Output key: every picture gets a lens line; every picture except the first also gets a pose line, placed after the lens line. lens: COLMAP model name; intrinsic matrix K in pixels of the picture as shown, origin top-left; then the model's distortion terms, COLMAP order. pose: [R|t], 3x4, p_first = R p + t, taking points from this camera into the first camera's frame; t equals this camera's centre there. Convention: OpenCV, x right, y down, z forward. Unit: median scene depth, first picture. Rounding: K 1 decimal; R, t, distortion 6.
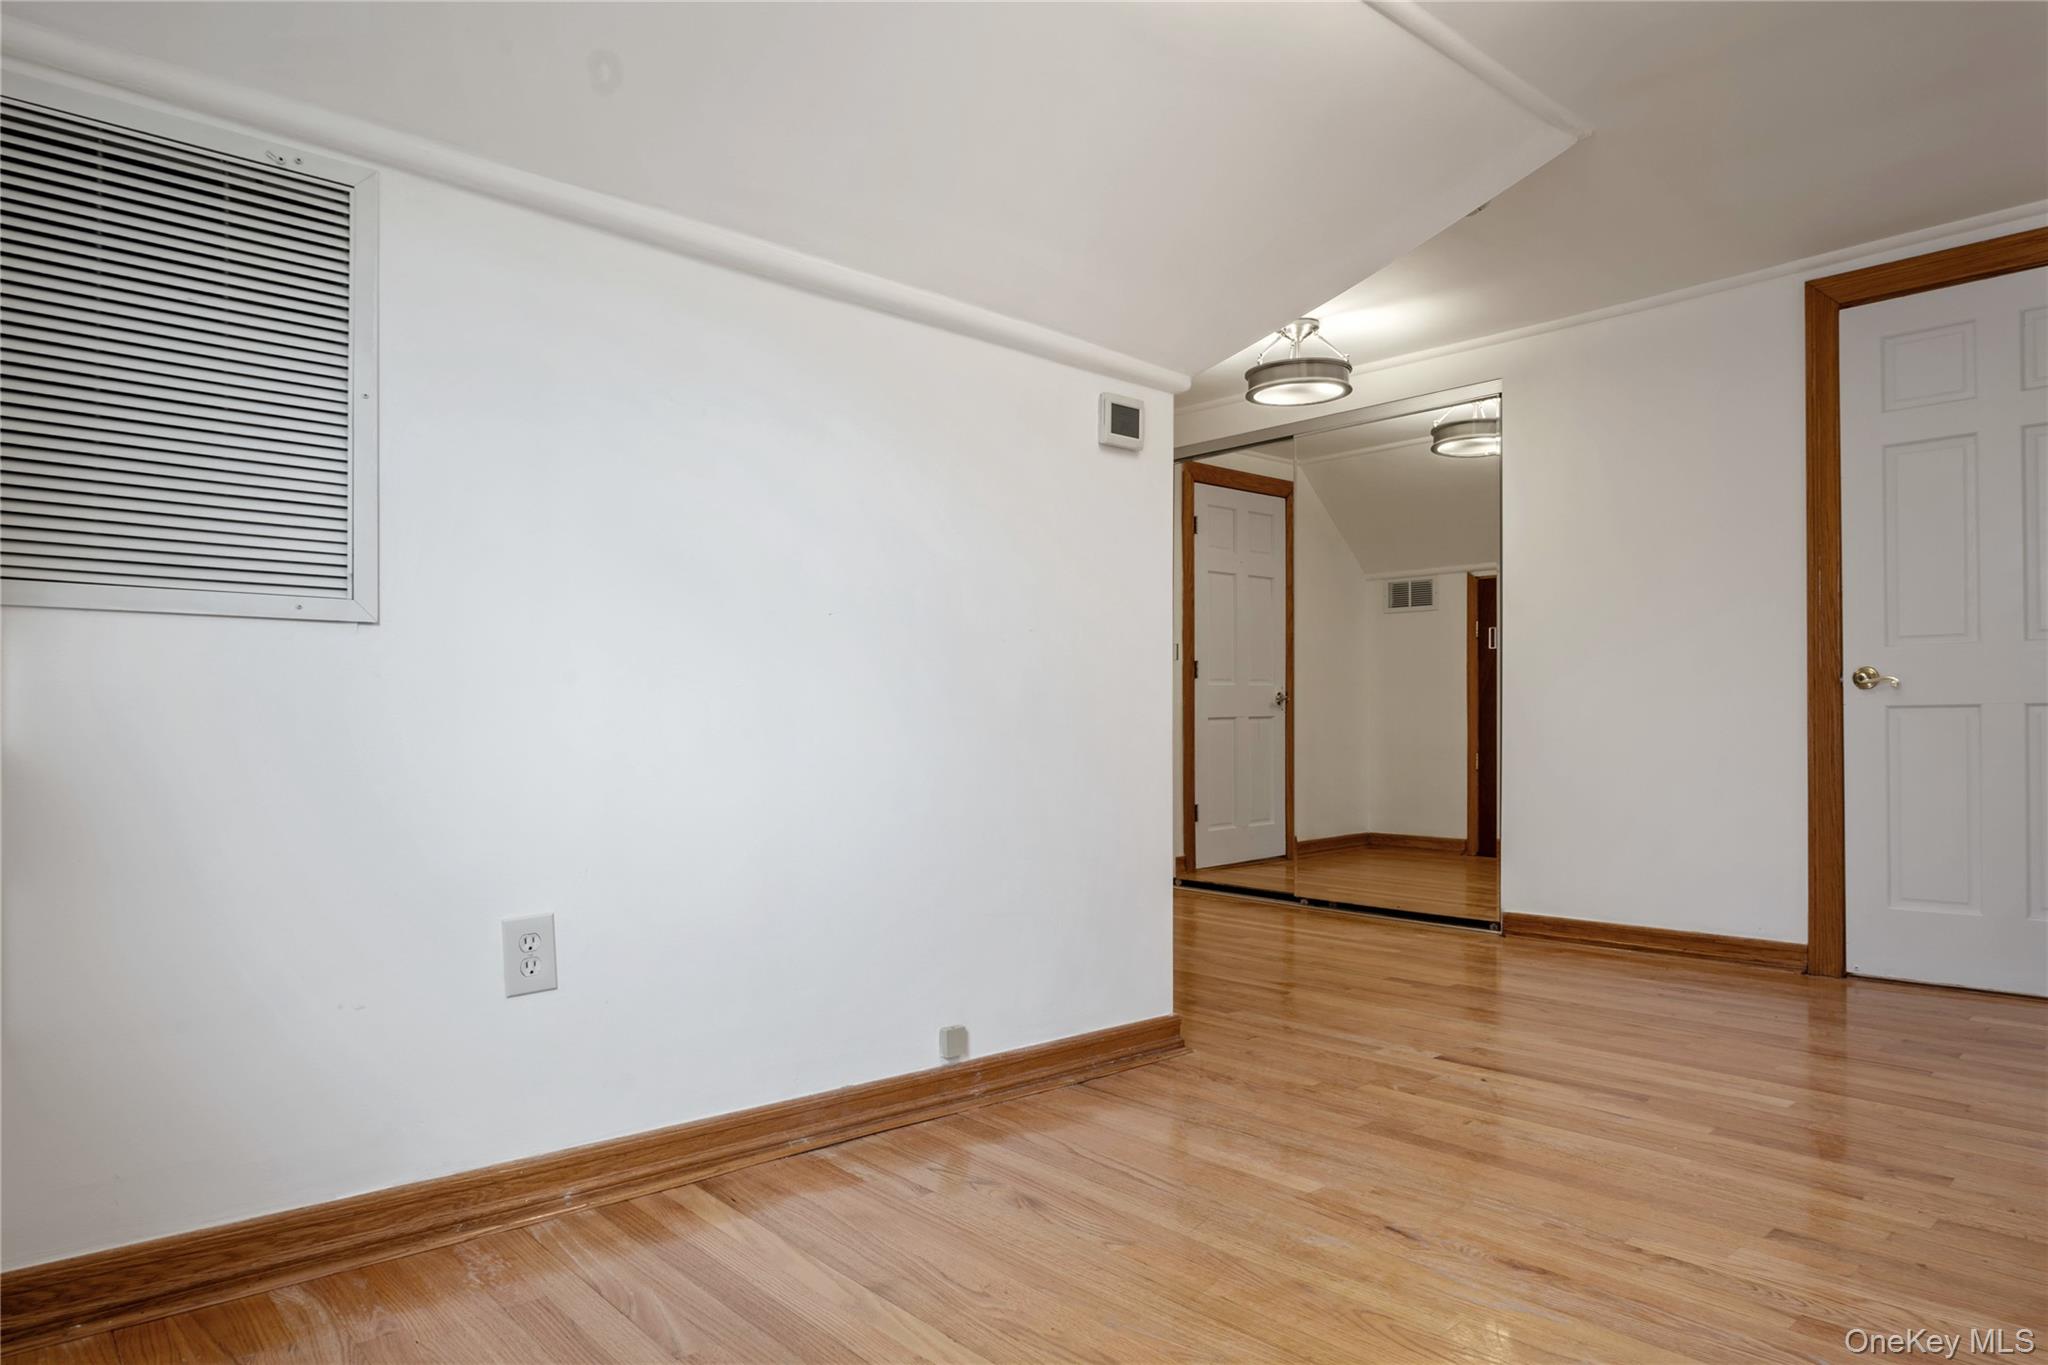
lens RADIAL K [[1202.7, 0, 1028.5], [0, 1202.7, 687.7], [0, 0, 1]] dist [-0.042847, 0.034701]
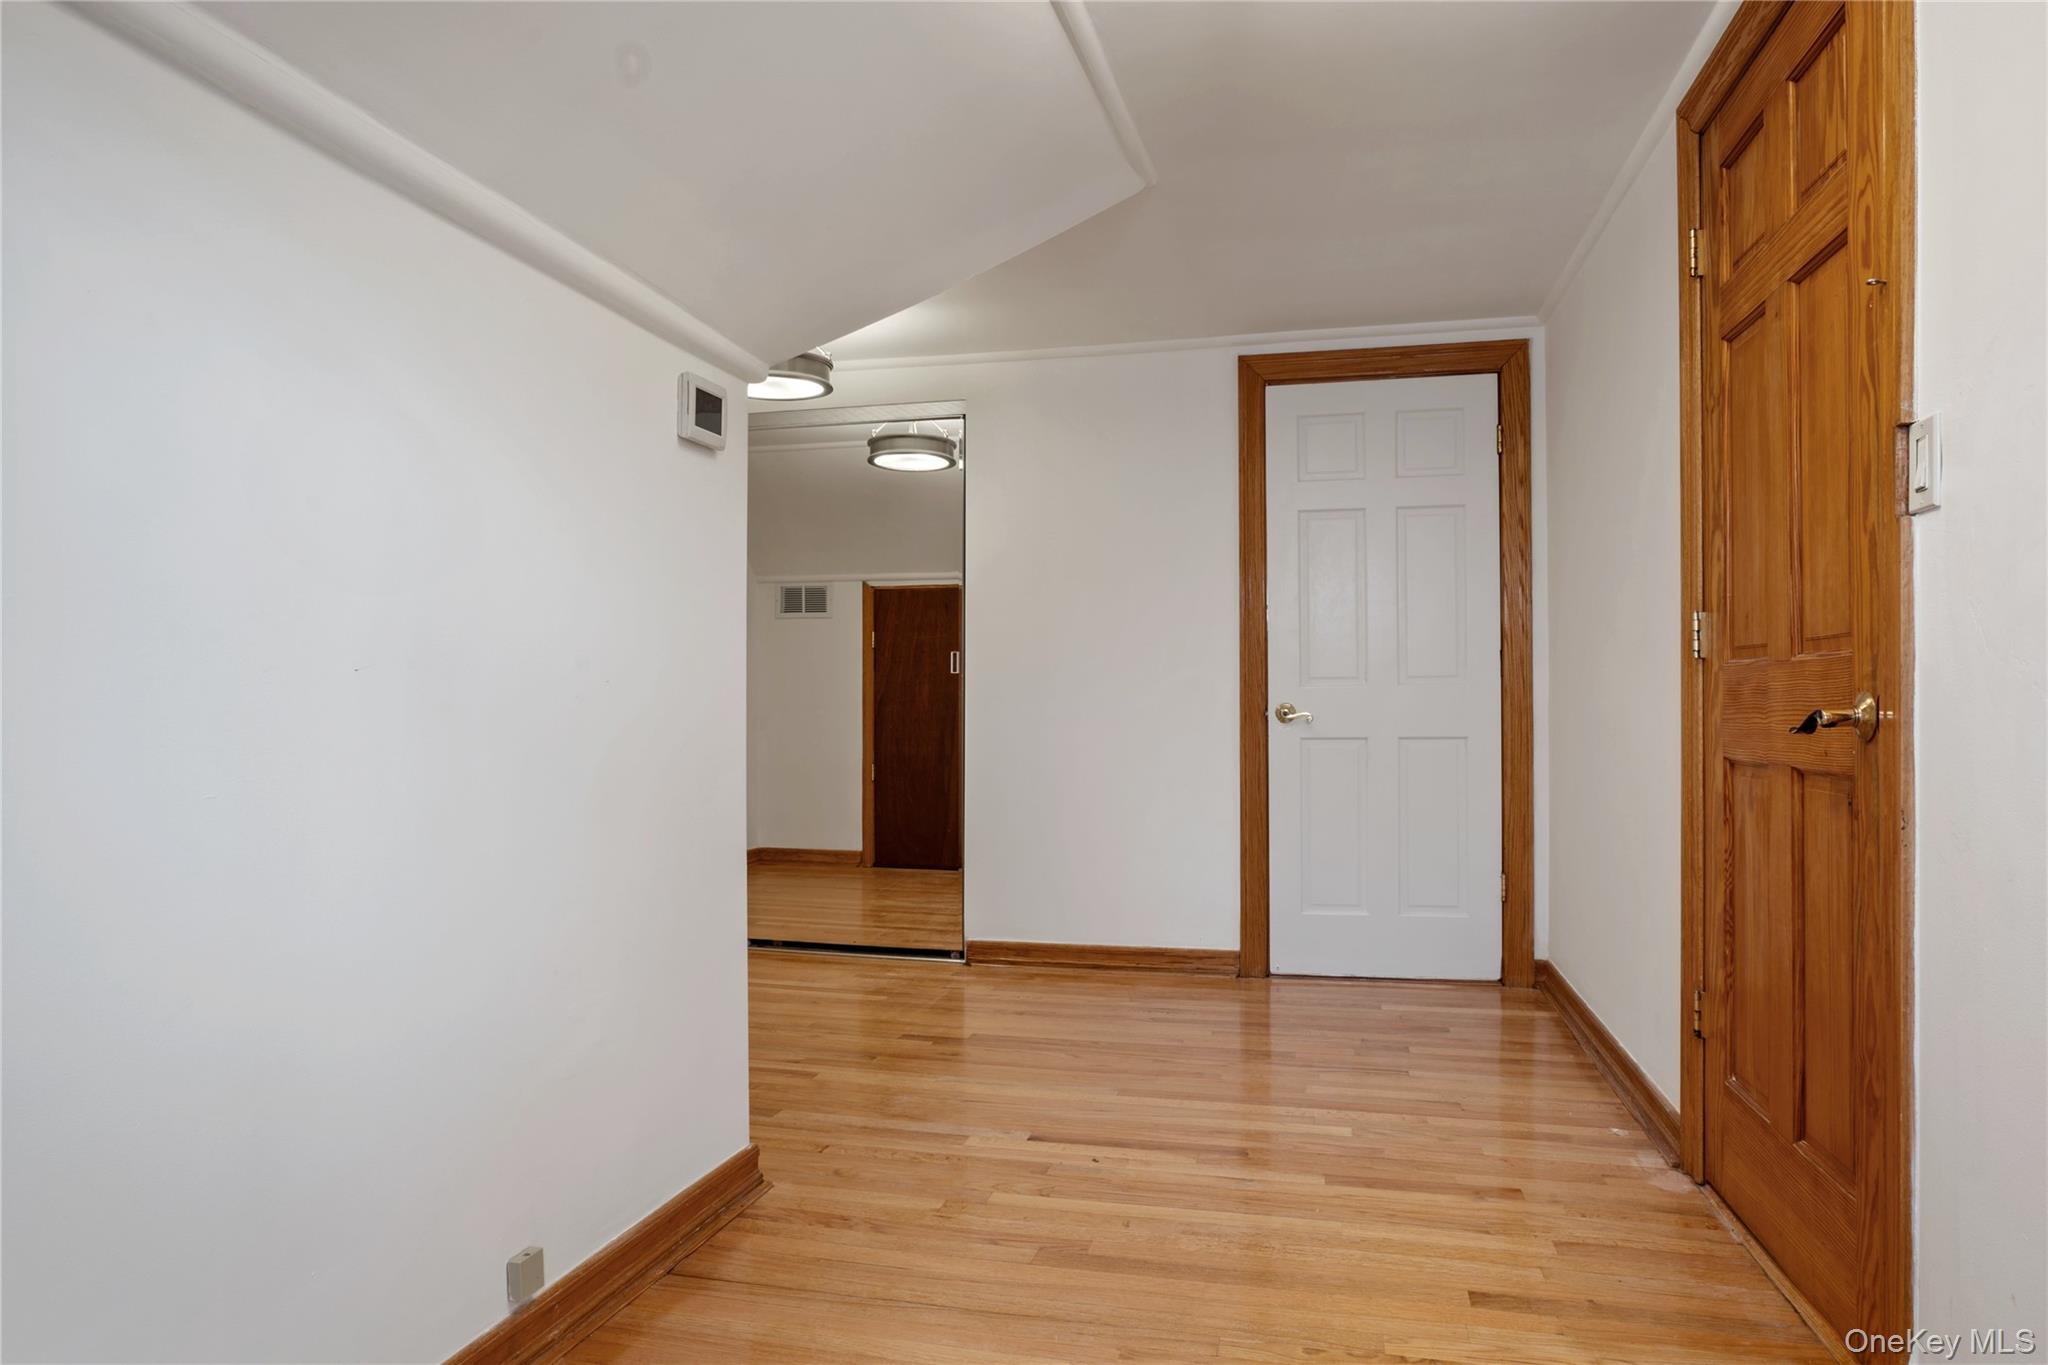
lens RADIAL K [[1202.7, 0, 1028.5], [0, 1202.7, 687.7], [0, 0, 1]] dist [-0.042847, 0.034701]
pose [[0.831159, 0.006453, 0.555998, -0.141464], [-0.015380, 0.999817, 0.011386, -0.041872], [-0.555822, -0.018015, 0.831106, 0.178680]]
